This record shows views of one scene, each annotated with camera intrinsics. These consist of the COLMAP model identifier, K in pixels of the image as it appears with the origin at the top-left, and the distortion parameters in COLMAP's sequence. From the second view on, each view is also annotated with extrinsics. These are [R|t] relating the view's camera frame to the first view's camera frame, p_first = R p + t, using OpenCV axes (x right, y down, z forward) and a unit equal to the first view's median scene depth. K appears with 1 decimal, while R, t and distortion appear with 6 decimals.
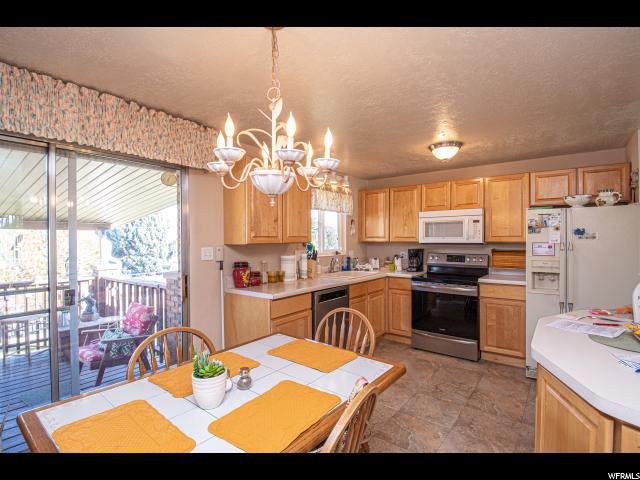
lens RADIAL K [[308.1, 0, 317.3], [0, 308.1, 240.2], [0, 0, 1]] dist [-0.013368, -0.001923]
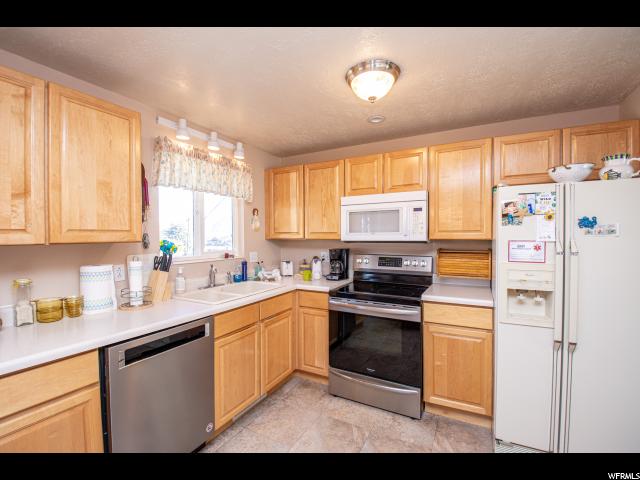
lens RADIAL K [[292.2, 0, 321.9], [0, 292.2, 239.9], [0, 0, 1]] dist [0.000261, 0.000277]
pose [[0.982321, -0.003684, 0.187167, 0.185988], [0.001802, 0.999946, 0.010225, 0.000002], [-0.187195, -0.009707, 0.982275, 0.400961]]
